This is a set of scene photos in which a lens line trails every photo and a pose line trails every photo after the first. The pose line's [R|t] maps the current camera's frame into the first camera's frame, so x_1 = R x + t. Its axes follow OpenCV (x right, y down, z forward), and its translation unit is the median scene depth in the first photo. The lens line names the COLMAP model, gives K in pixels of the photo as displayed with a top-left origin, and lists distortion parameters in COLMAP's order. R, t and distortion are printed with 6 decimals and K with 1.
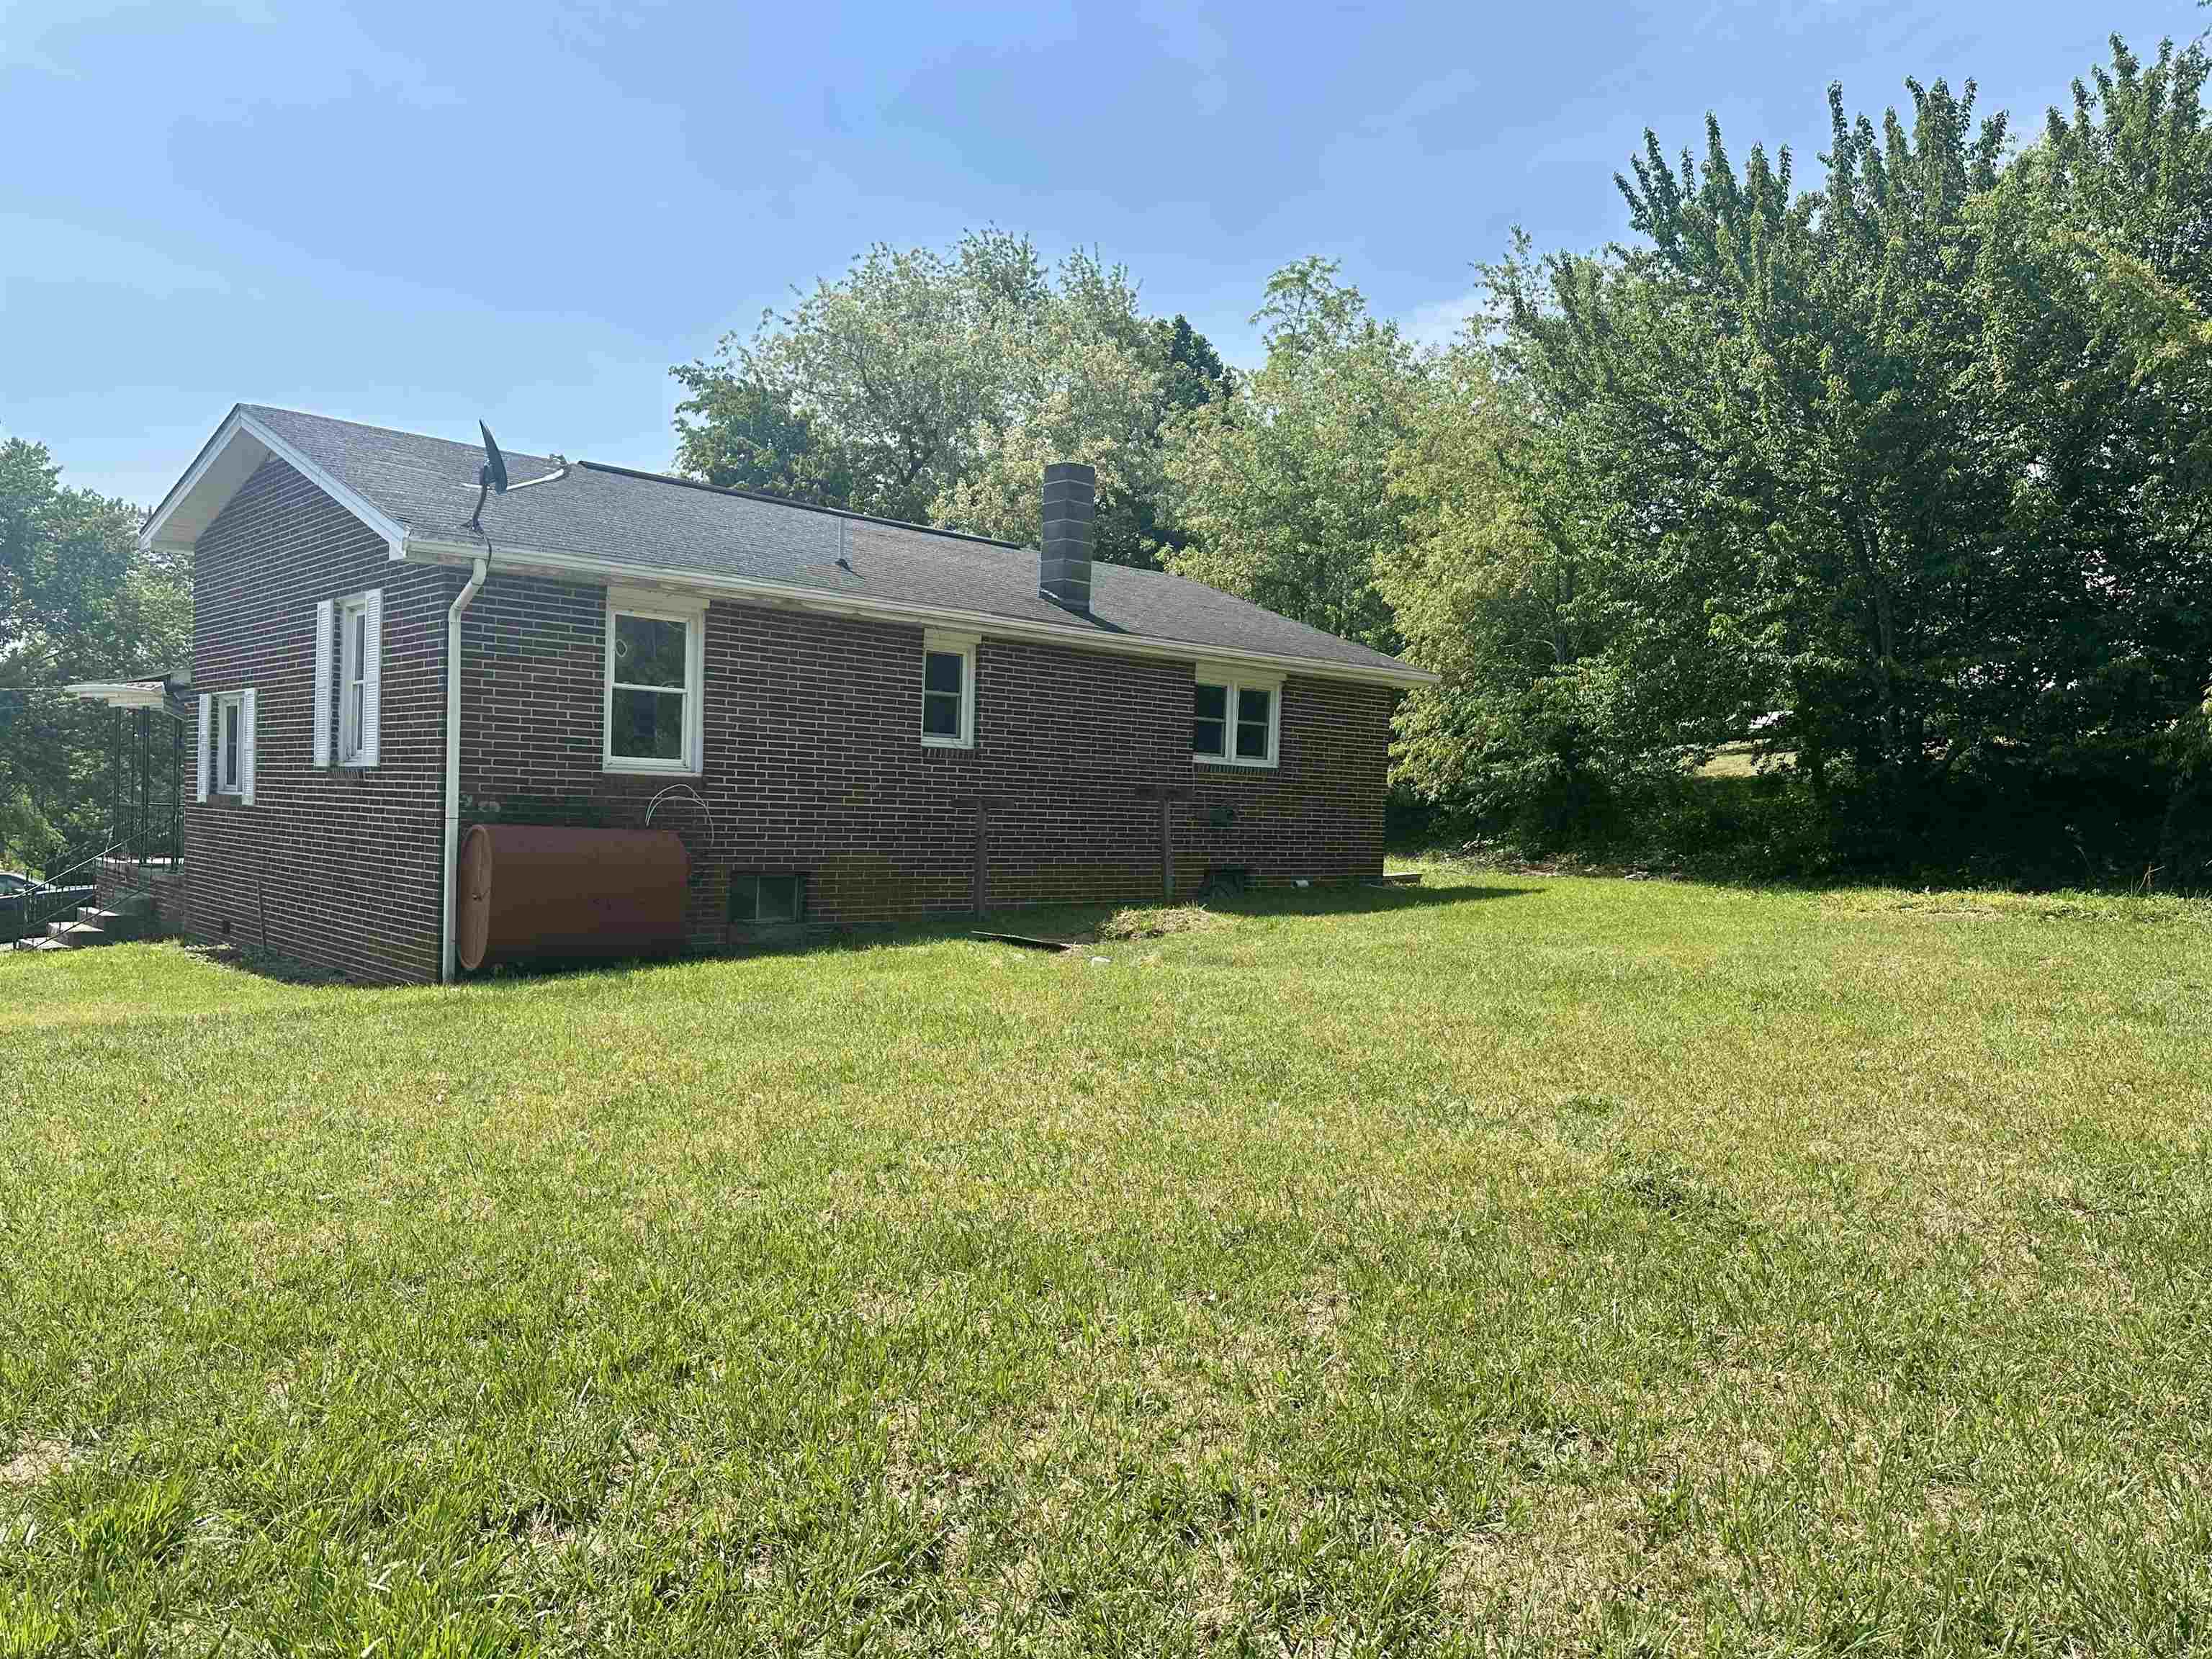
lens RADIAL K [[1584.8, 0, 1106.0], [0, 1584.8, 829.5], [0, 0, 1]] dist [0.048453, -0.057361]
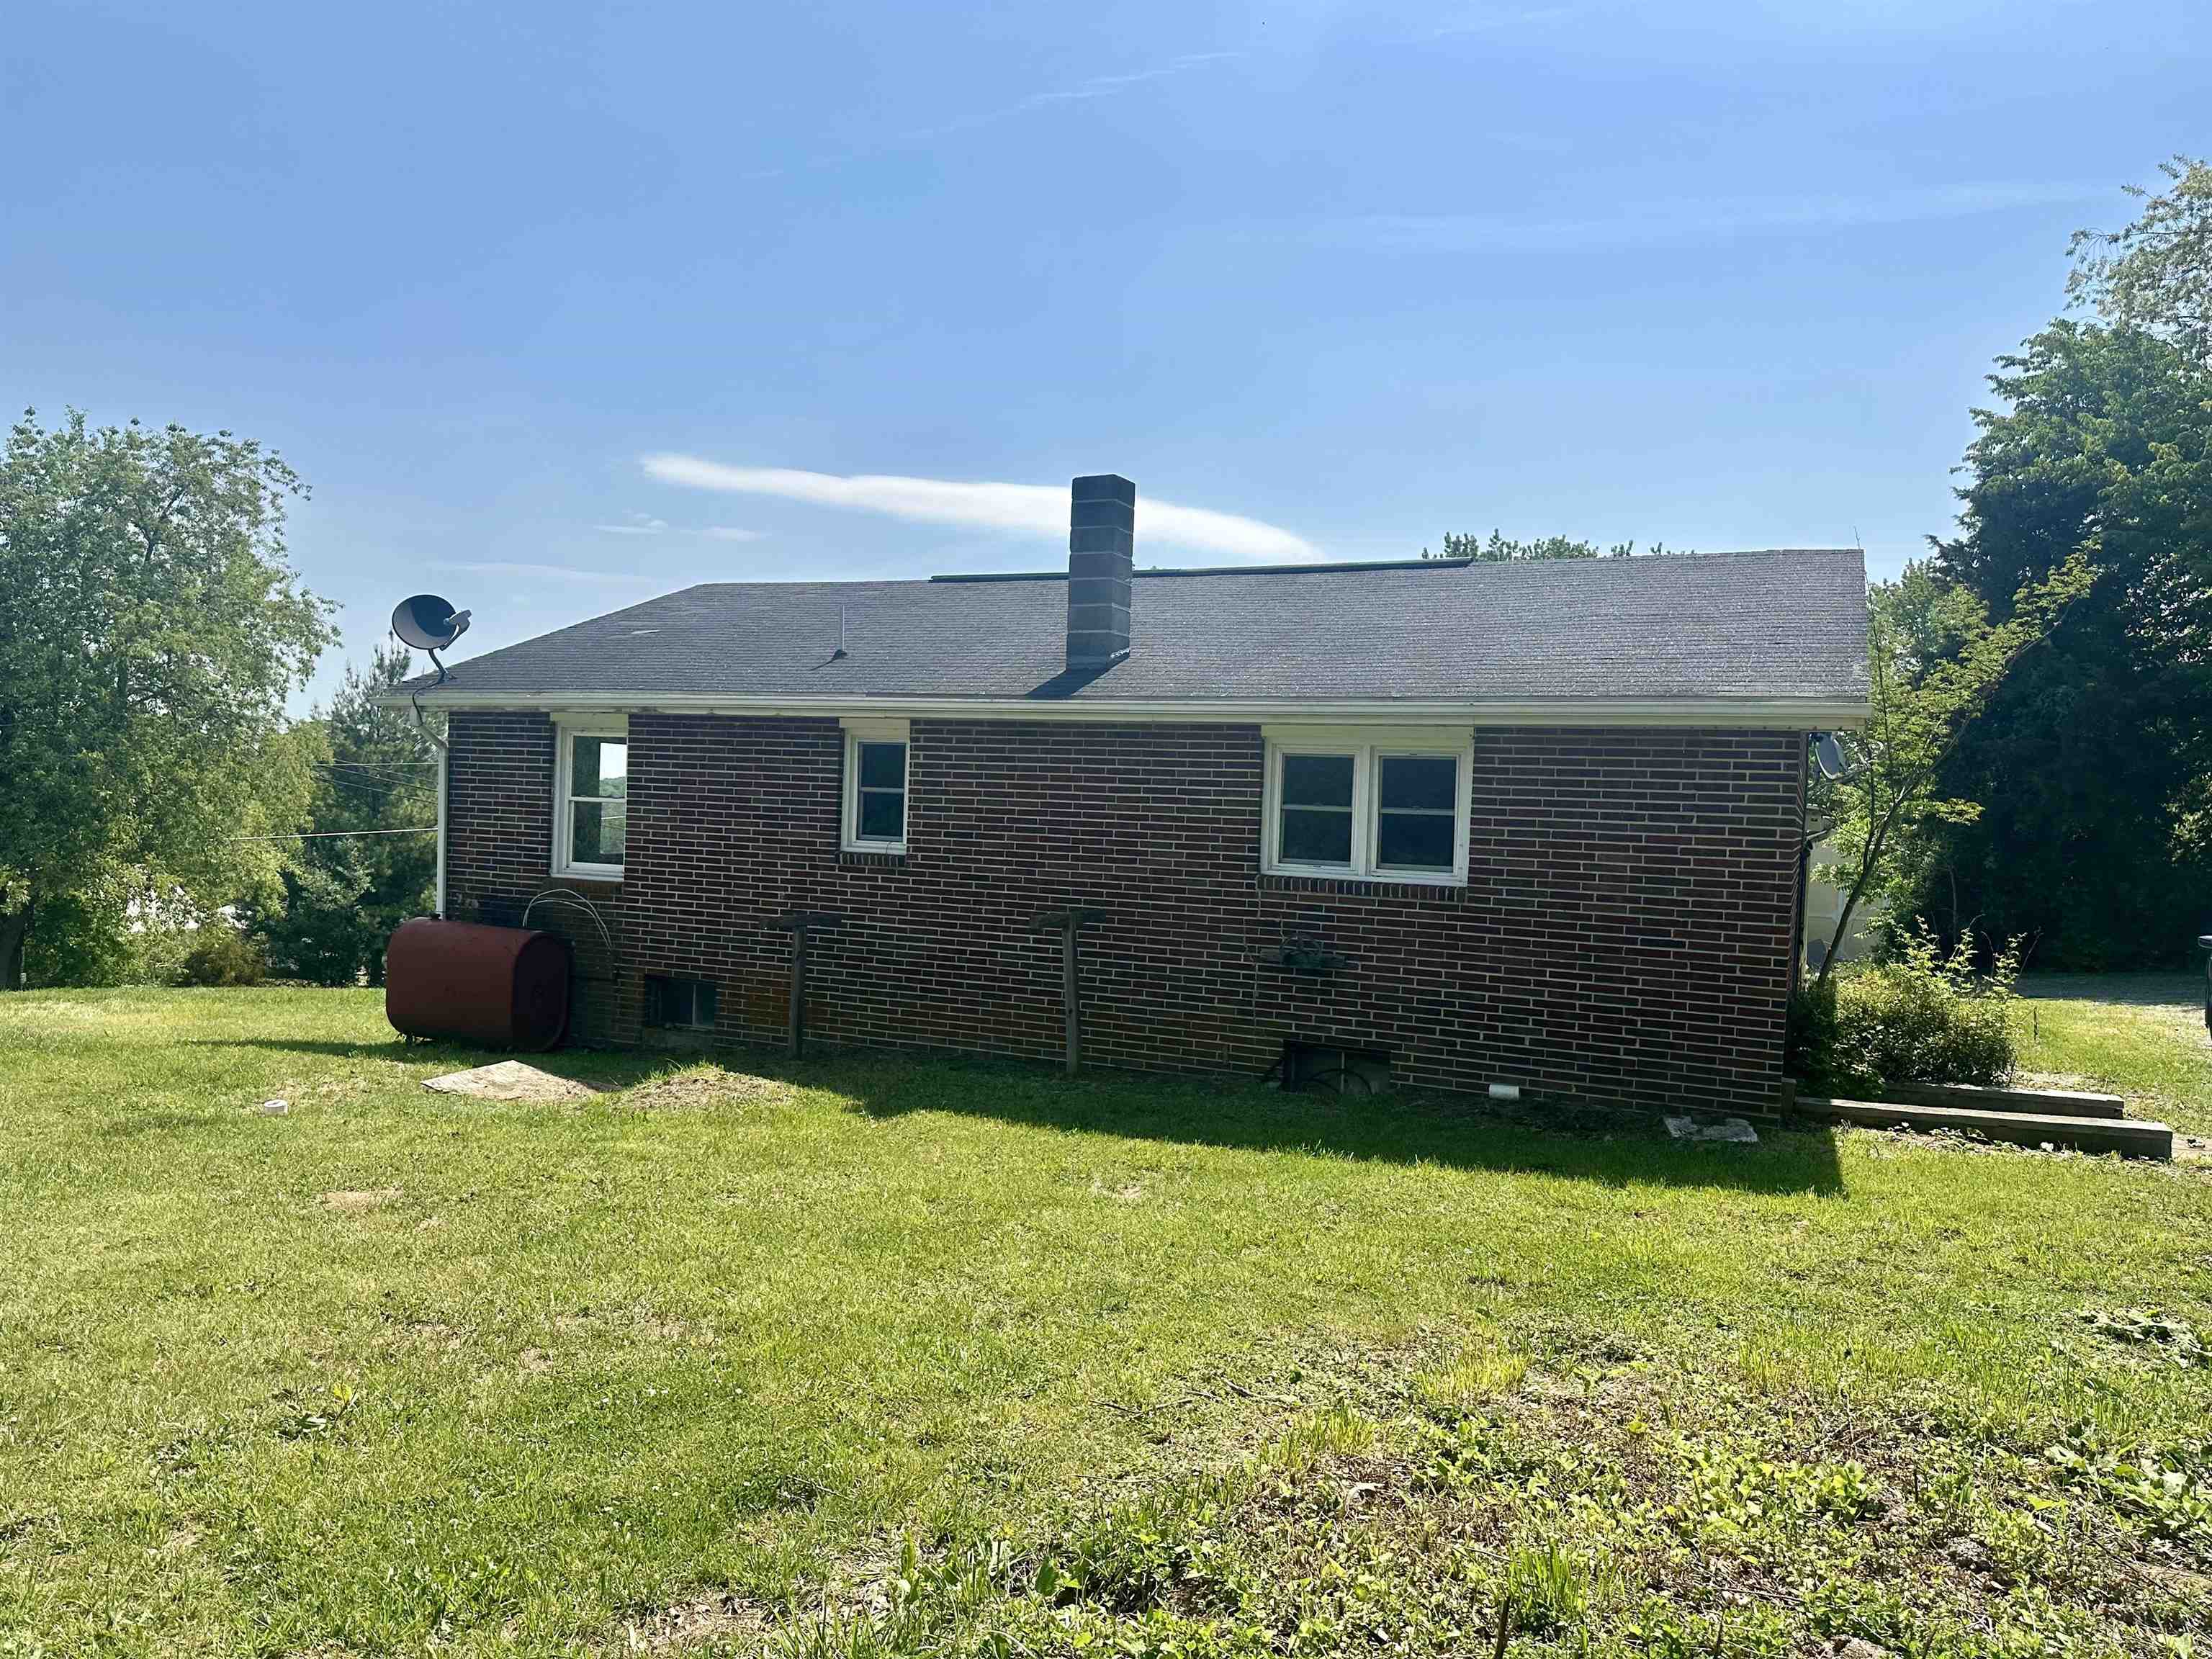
lens RADIAL K [[1584.8, 0, 1106.0], [0, 1584.8, 829.5], [0, 0, 1]] dist [0.048453, -0.057361]
pose [[0.372277, -0.038434, -0.927326, 0.646658], [-0.057877, 0.996236, -0.064524, -0.014041], [0.926315, 0.077691, 0.368651, 0.693655]]
